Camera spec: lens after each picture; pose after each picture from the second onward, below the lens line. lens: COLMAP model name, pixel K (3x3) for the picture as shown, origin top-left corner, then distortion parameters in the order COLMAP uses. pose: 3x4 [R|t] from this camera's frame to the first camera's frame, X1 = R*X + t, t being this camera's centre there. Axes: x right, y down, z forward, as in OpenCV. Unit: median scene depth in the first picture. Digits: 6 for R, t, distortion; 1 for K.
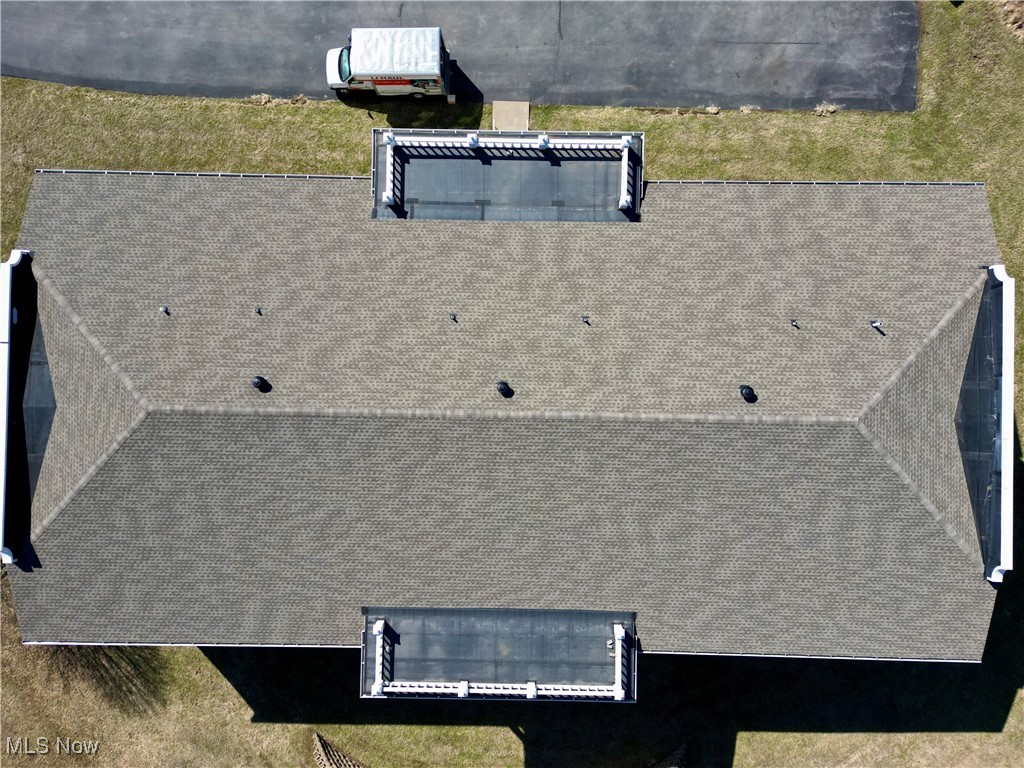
lens RADIAL K [[772.1, 0, 512.0], [0, 772.1, 384.0], [0, 0, 1]] dist [0.106434, -0.069536]
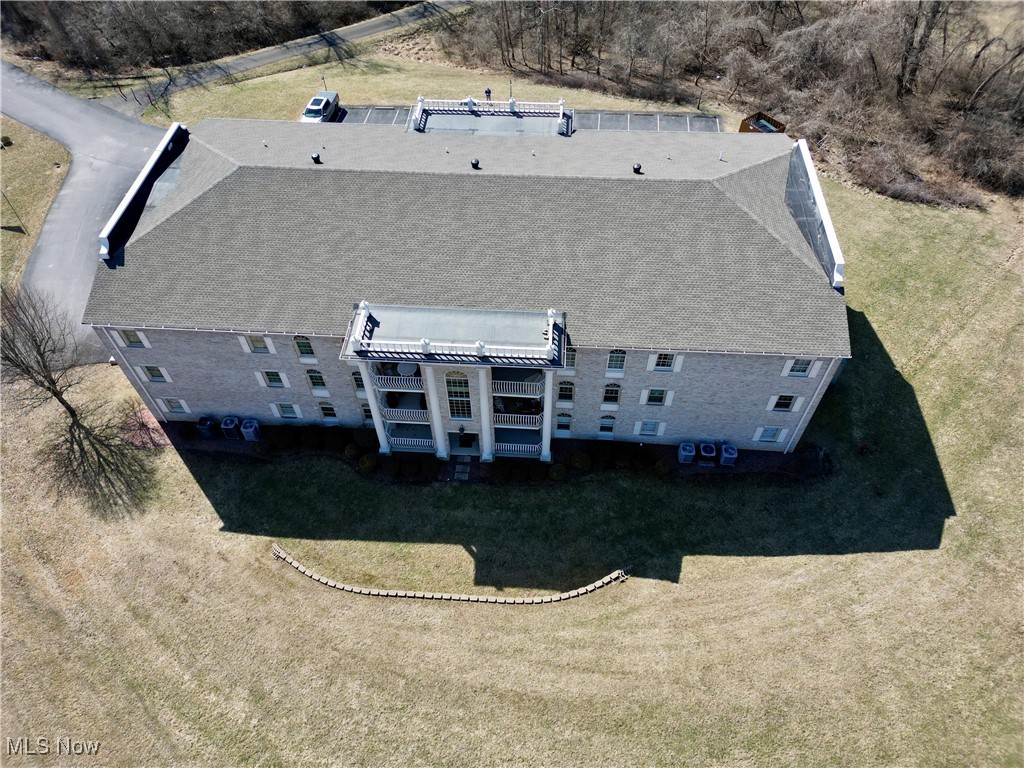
lens RADIAL K [[712.2, 0, 512.0], [0, 712.2, 384.0], [0, 0, 1]] dist [0.124754, -0.080984]
pose [[0.998554, 0.035419, -0.040446, 0.124668], [-0.052970, 0.776867, -0.627432, 1.146551], [0.009198, 0.628667, 0.777620, 0.167567]]
